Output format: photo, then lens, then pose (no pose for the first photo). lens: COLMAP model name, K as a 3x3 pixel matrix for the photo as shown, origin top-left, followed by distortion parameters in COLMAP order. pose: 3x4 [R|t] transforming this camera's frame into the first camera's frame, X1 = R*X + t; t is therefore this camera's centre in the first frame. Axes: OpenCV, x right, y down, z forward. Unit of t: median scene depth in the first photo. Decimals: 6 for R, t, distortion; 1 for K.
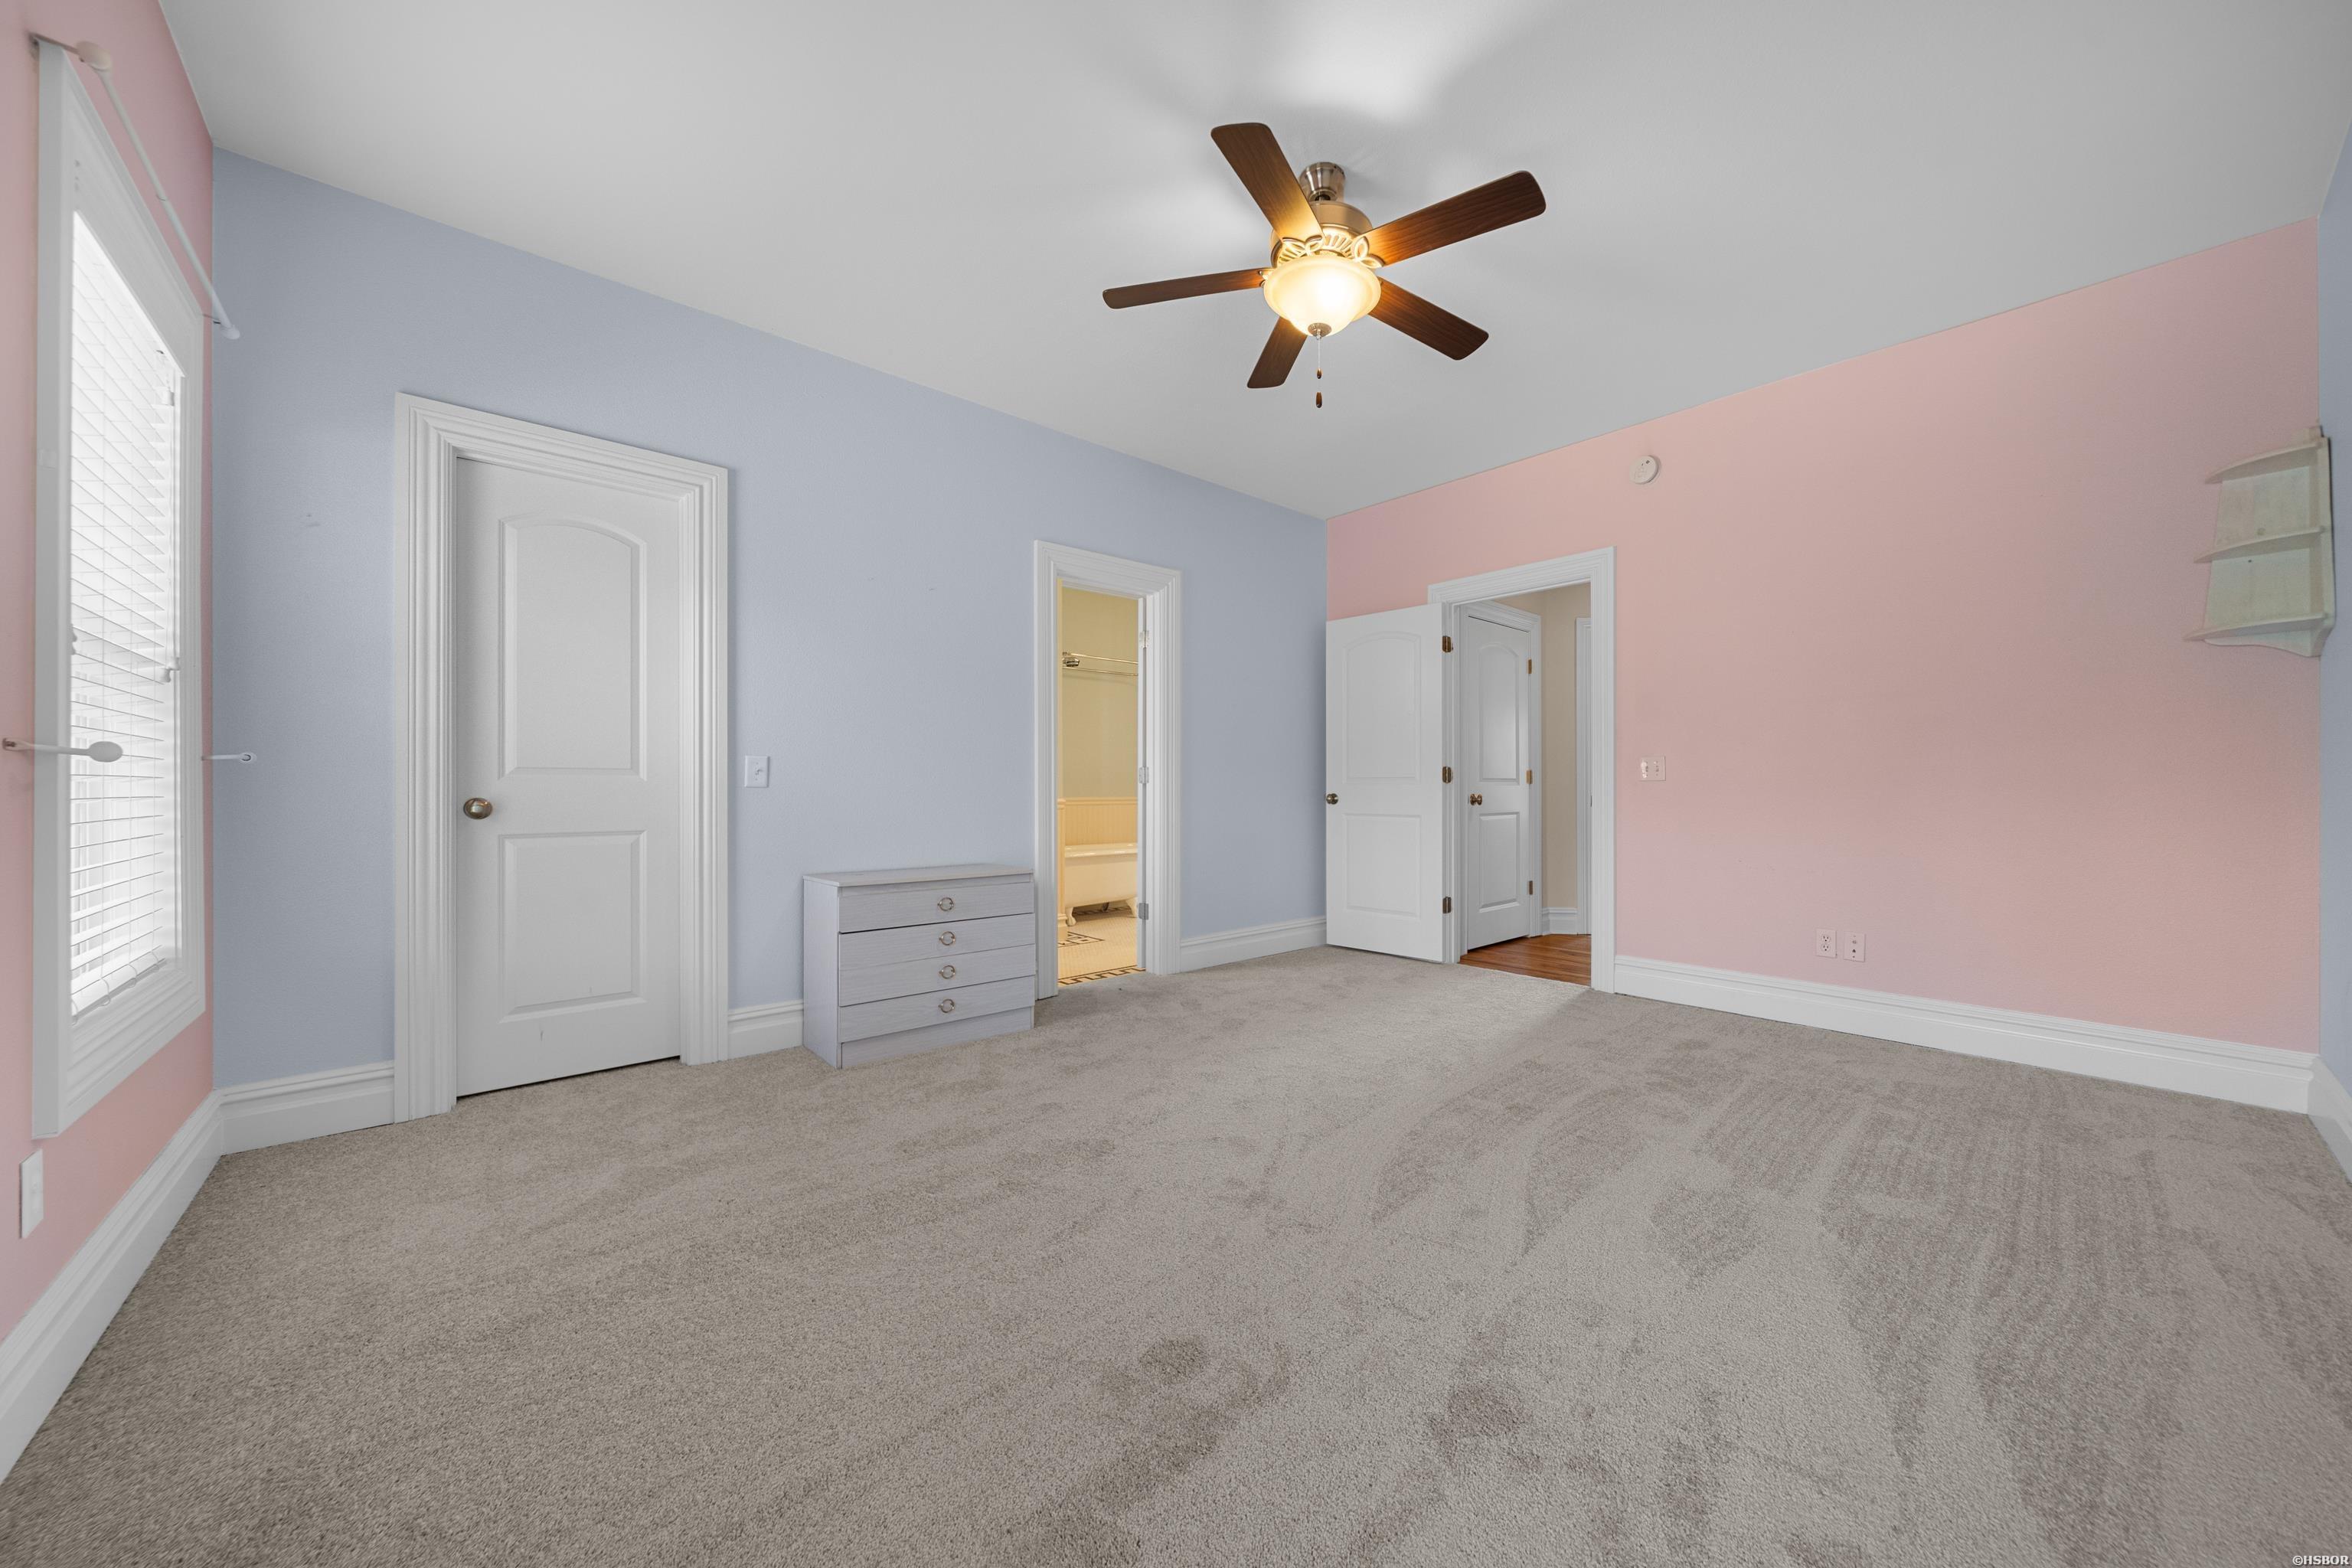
lens RADIAL K [[820.2, 0, 1178.3], [0, 820.2, 787.2], [0, 0, 1]] dist [0.000956, 0.000031]
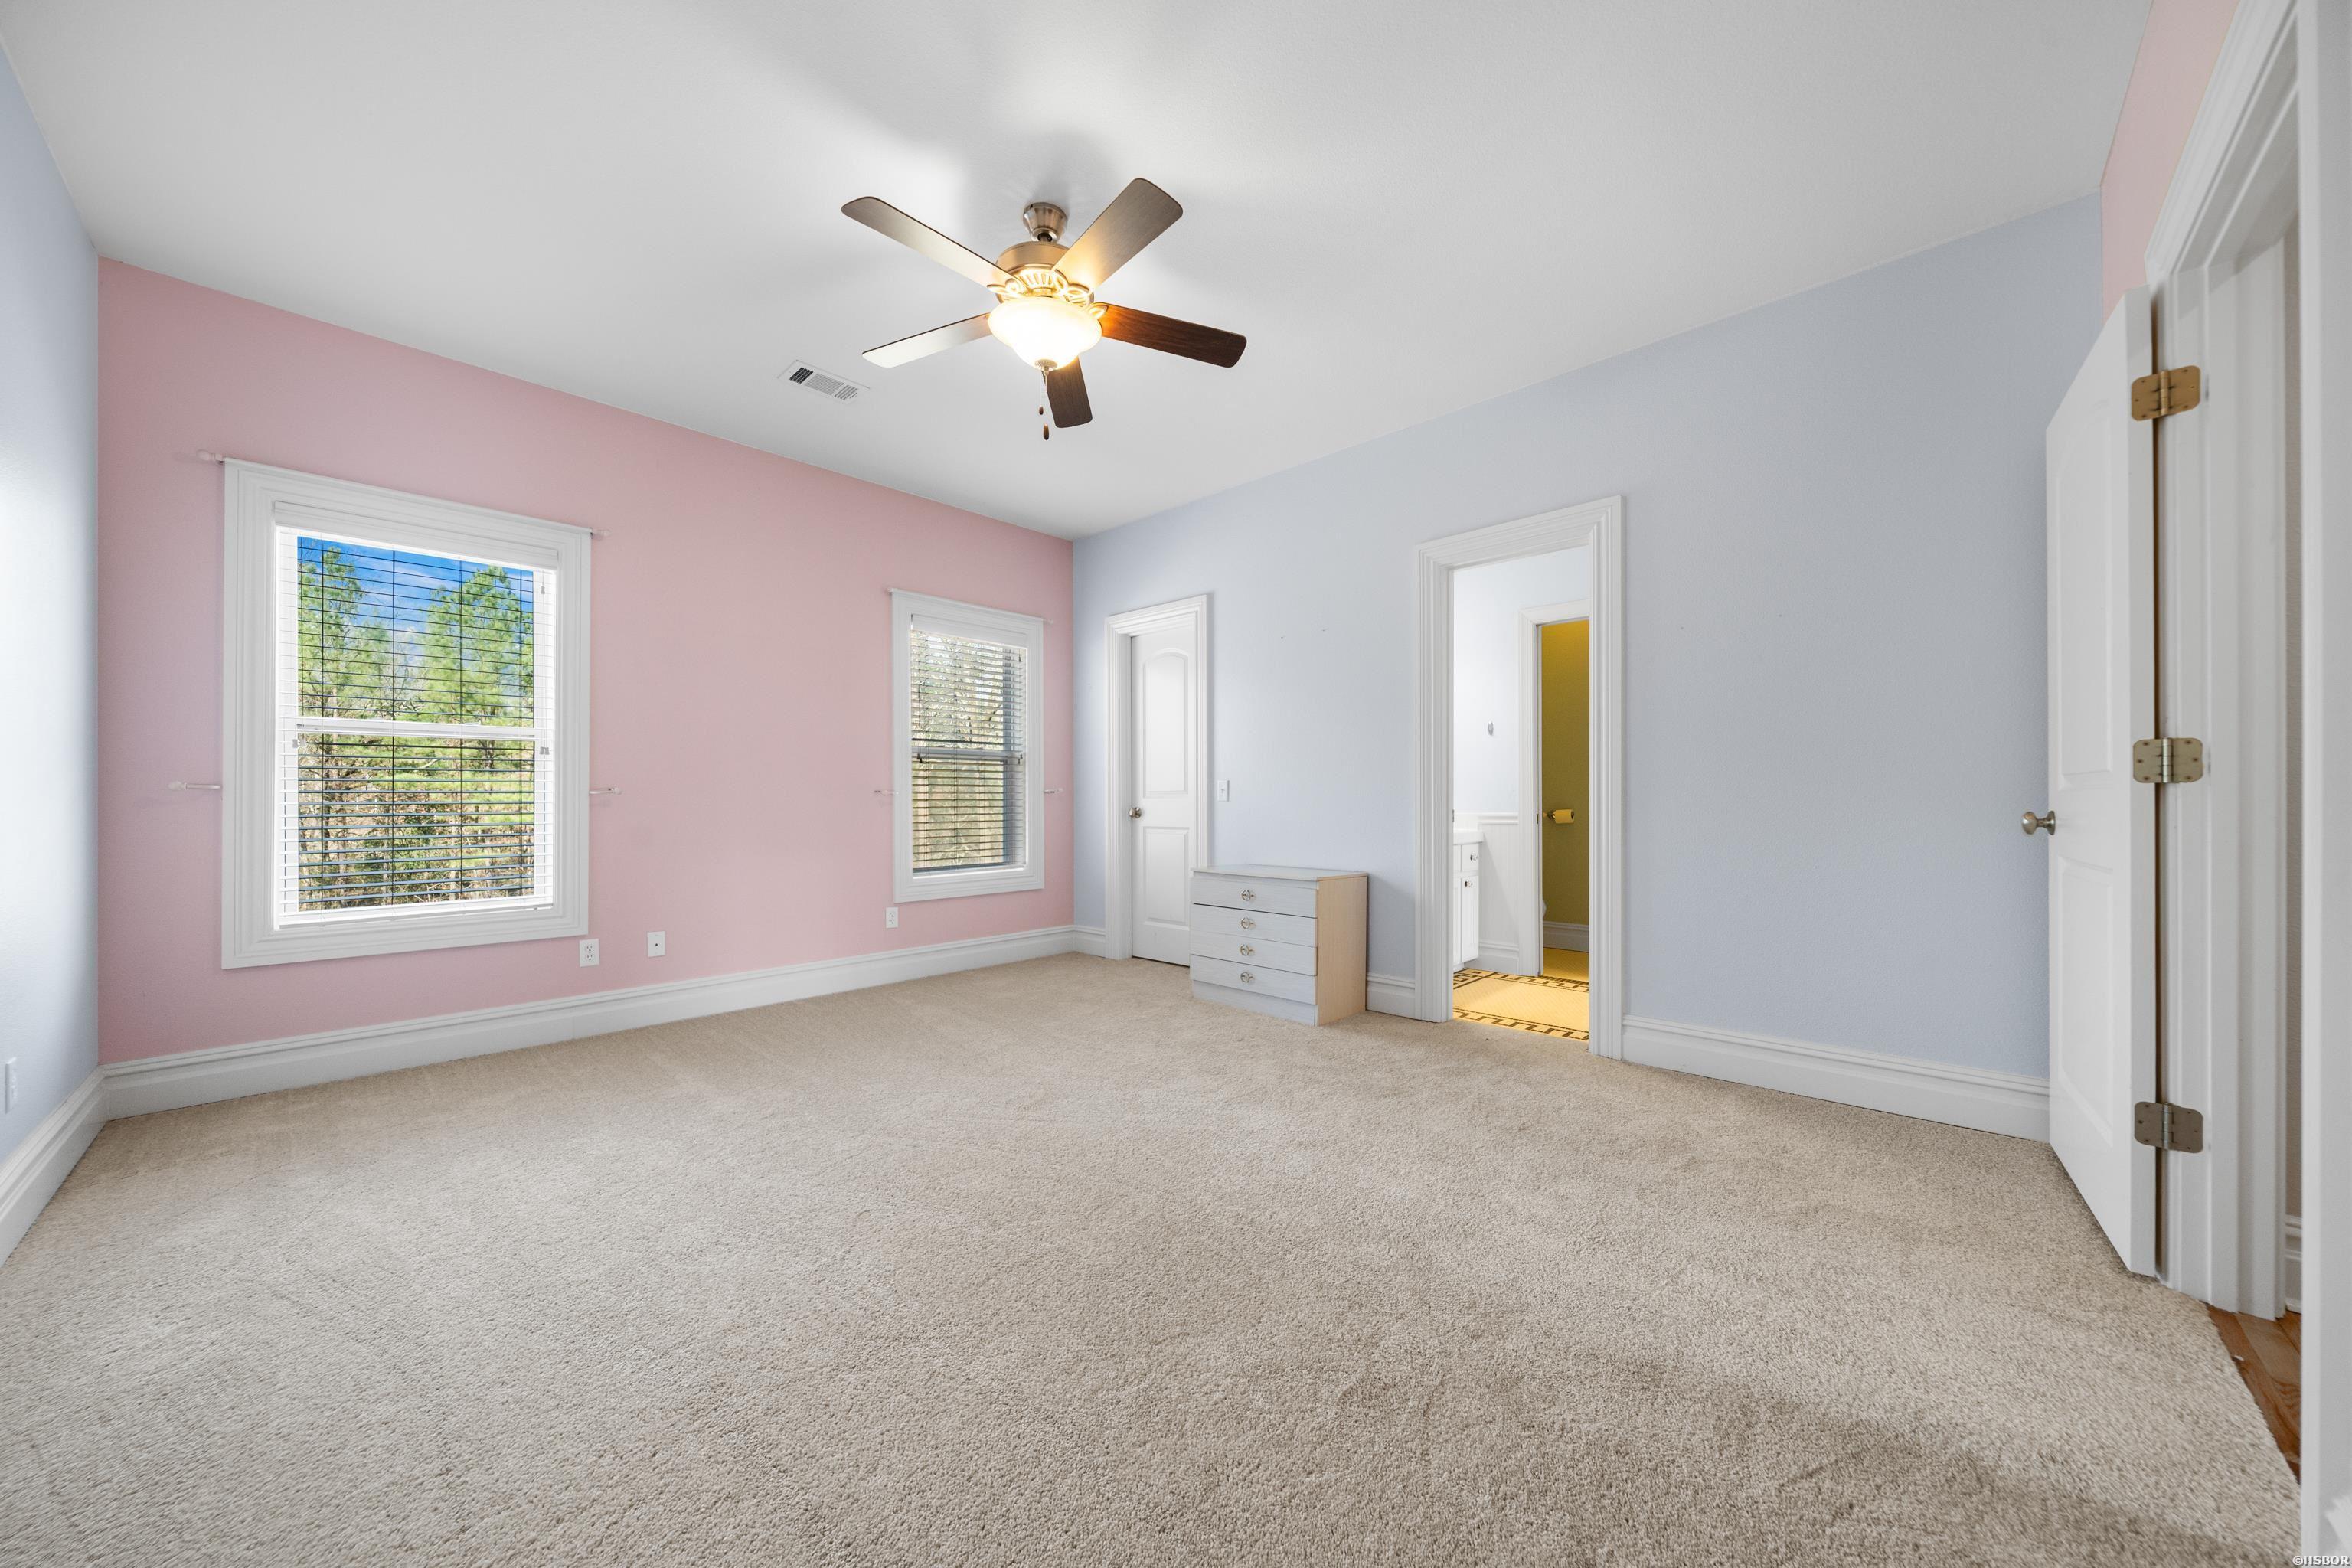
lens RADIAL K [[820.2, 0, 1177.6], [0, 820.2, 799.2], [0, 0, 1]] dist [0.000956, 0.000031]
pose [[0.089208, -0.007101, -0.995988, 0.952752], [0.001439, 0.999974, -0.007001, 0.006007], [0.996012, -0.000808, 0.089216, 0.791943]]
